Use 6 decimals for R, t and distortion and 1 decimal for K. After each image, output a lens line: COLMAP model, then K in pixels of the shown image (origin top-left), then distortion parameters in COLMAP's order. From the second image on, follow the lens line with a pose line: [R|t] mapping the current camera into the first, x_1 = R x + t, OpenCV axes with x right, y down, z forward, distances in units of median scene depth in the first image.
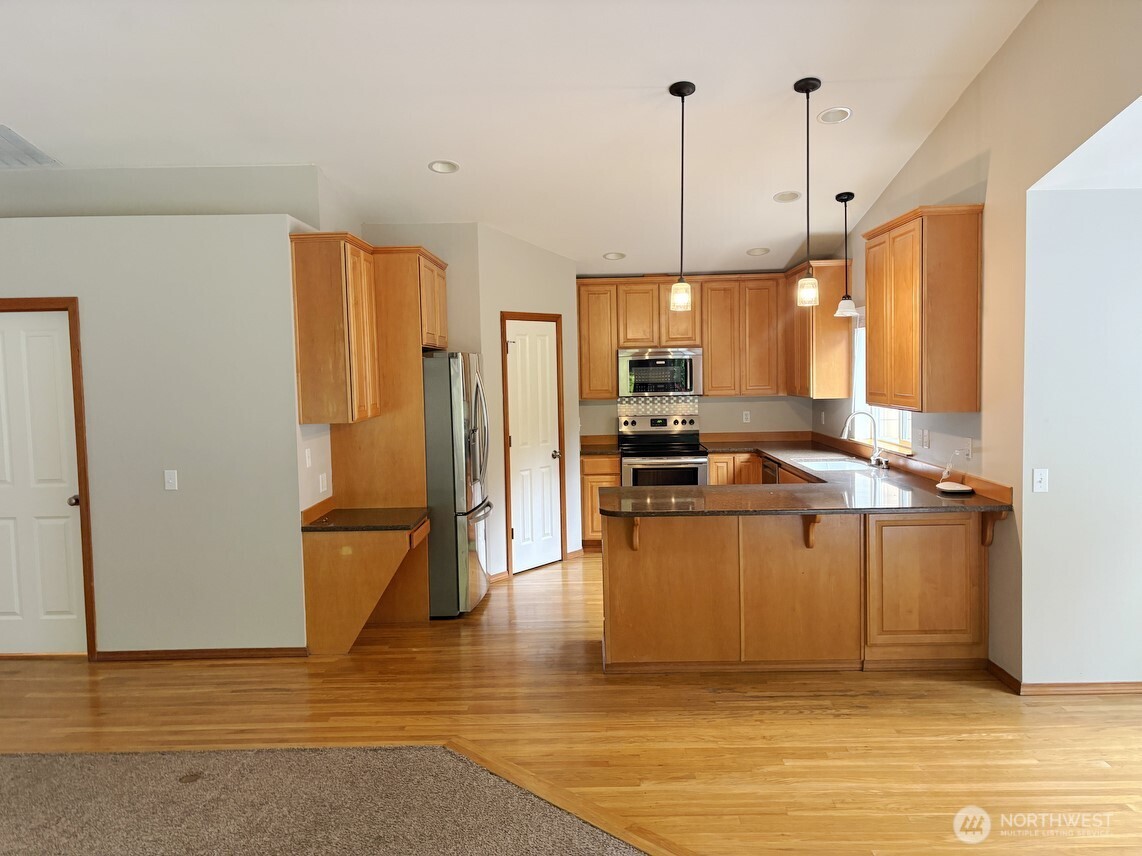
lens RADIAL K [[878.9, 0, 568.7], [0, 878.9, 410.4], [0, 0, 1]] dist [0.042281, -0.002910]
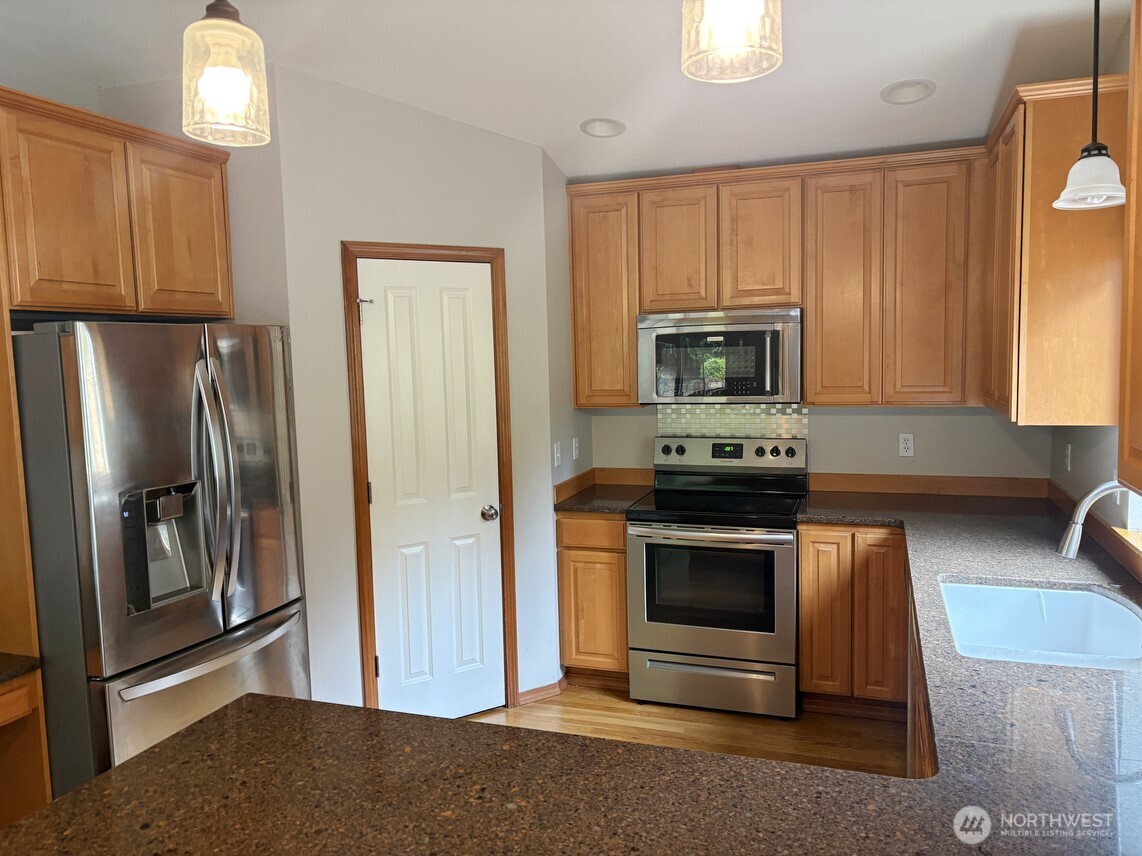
lens RADIAL K [[865.0, 0, 570.1], [0, 865.0, 417.3], [0, 0, 1]] dist [0.003067, -0.000466]
pose [[0.948167, 0.022509, -0.316973, 0.187414], [-0.010207, 0.999131, 0.040418, -0.028256], [0.317607, -0.035088, 0.947573, 0.496611]]
